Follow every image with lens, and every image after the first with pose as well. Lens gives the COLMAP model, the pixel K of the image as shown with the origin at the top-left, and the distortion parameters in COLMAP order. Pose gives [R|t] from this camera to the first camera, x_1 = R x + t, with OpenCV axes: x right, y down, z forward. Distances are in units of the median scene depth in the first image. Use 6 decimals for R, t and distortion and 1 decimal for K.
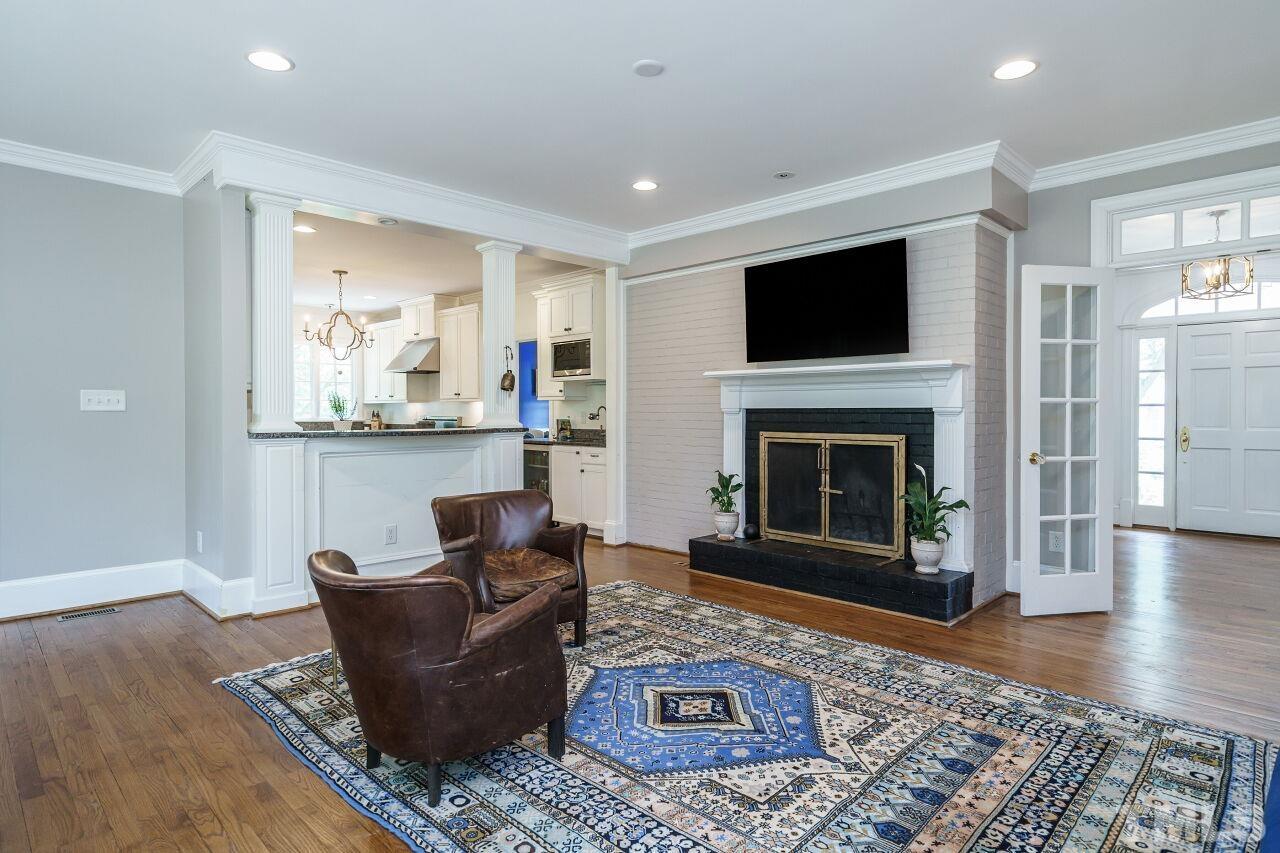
lens RADIAL K [[694.6, 0, 641.9], [0, 694.6, 421.0], [0, 0, 1]] dist [0.002291, 0.000980]
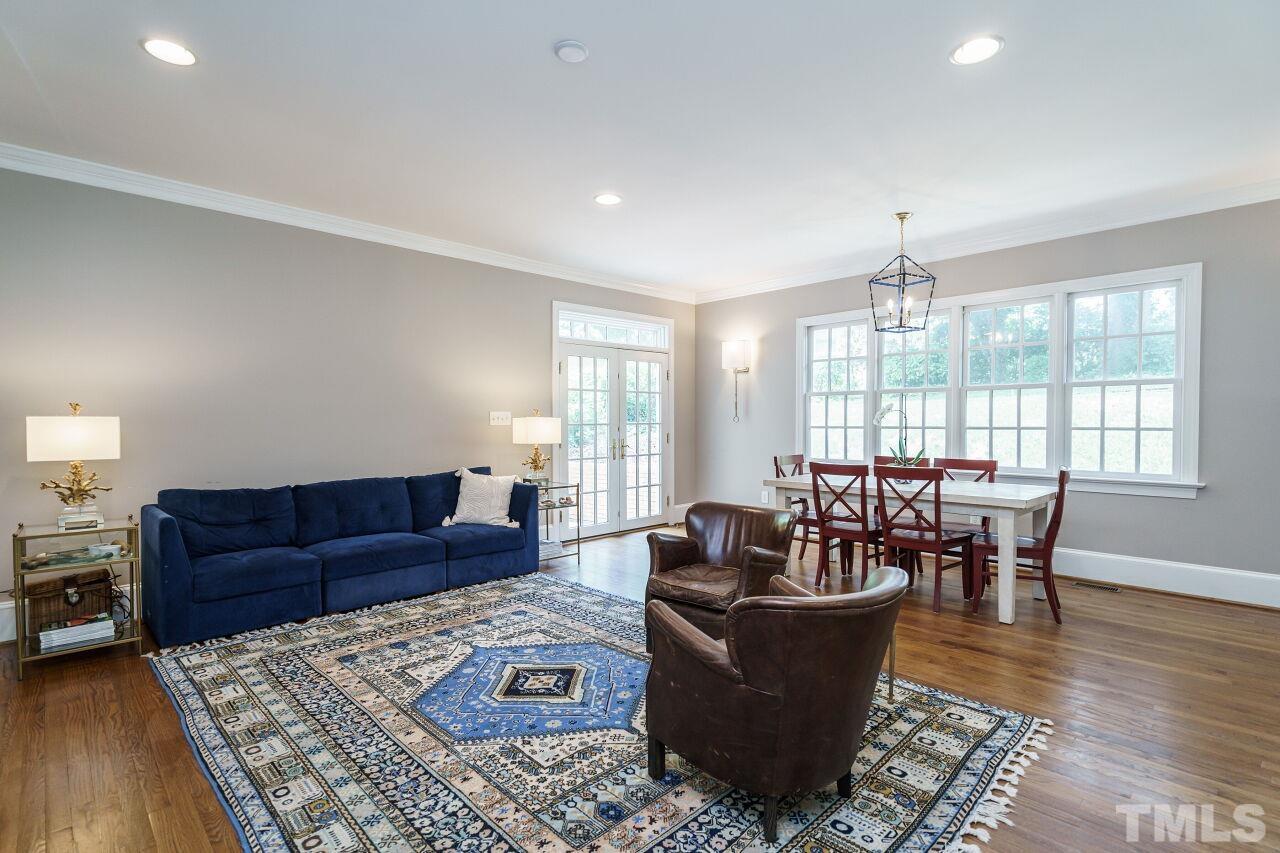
lens RADIAL K [[618.6, 0, 637.6], [0, 618.6, 426.6], [0, 0, 1]] dist [0.010253, -0.001565]
pose [[-0.999680, 0.000970, 0.025278, -0.105563], [0.001590, 0.999698, 0.024518, -0.034075], [-0.025247, 0.024551, -0.999380, 1.946912]]
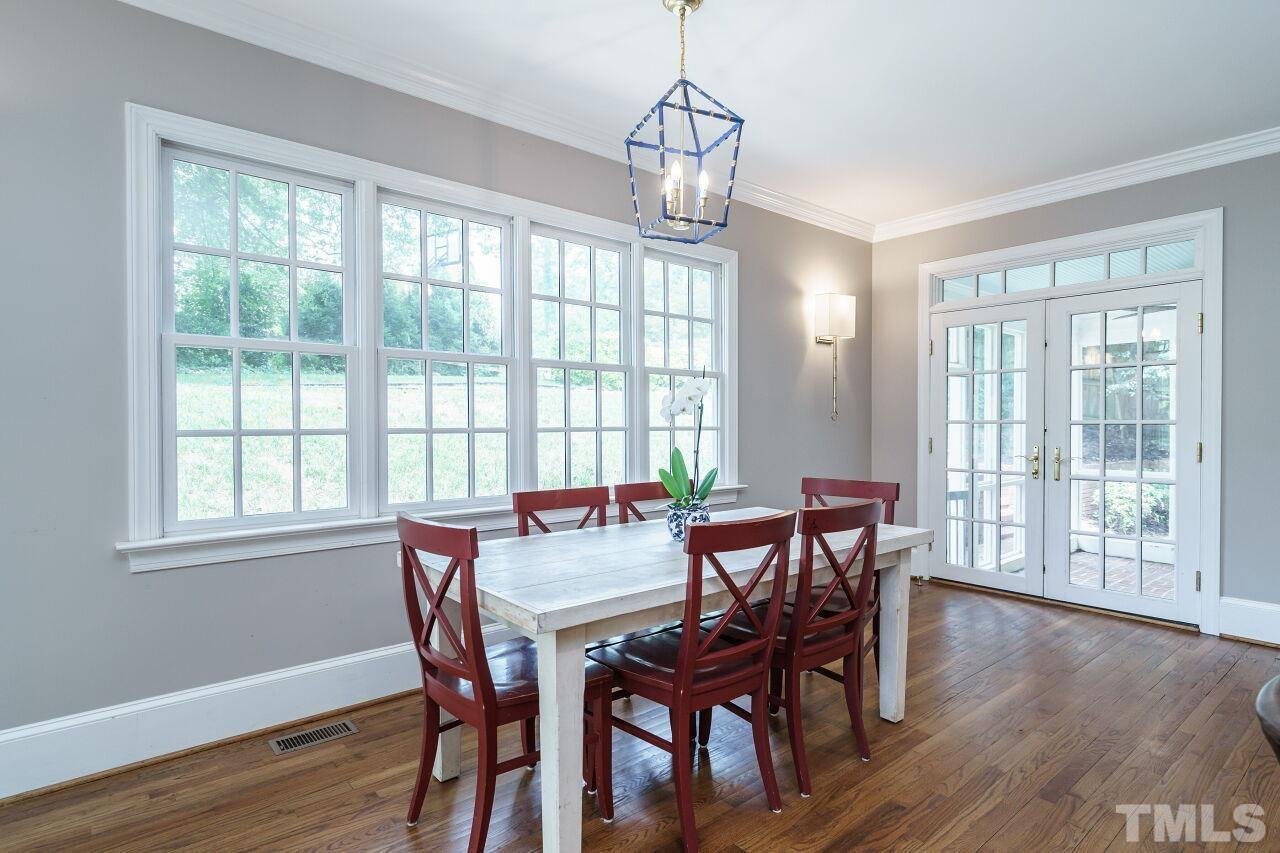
lens RADIAL K [[658.7, 0, 632.8], [0, 658.7, 431.0], [0, 0, 1]] dist [0.005445, -0.002294]
pose [[-0.086551, 0.010336, -0.996194, 0.101240], [-0.015241, 0.999815, 0.011697, 0.001451], [0.996131, 0.016195, -0.086378, 0.361950]]
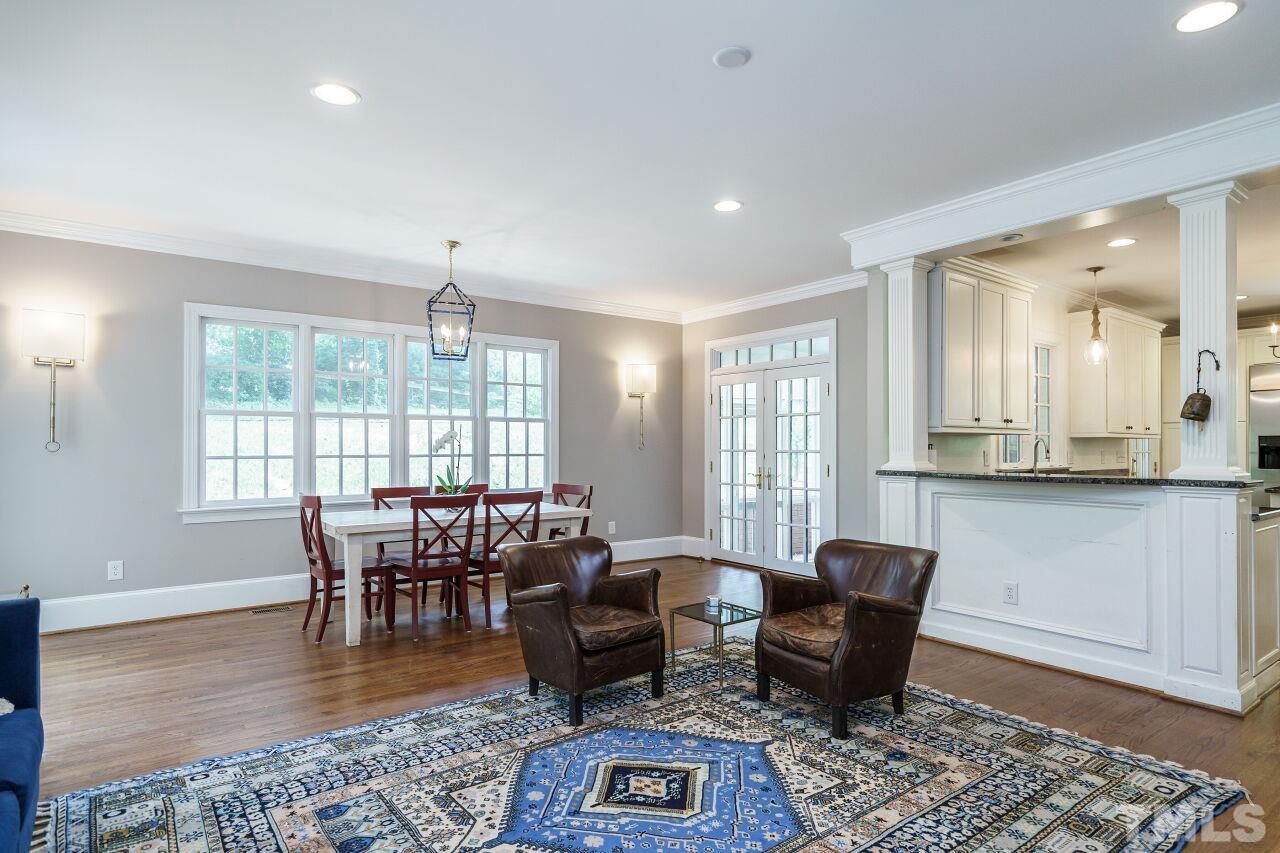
lens RADIAL K [[694.6, 0, 640.7], [0, 694.6, 442.7], [0, 0, 1]] dist [0.002291, 0.000980]
pose [[-0.141853, -0.008915, -0.989848, 0.931897], [-0.015473, 0.999857, -0.006788, -0.020888], [0.989767, 0.014353, -0.141971, 1.075996]]
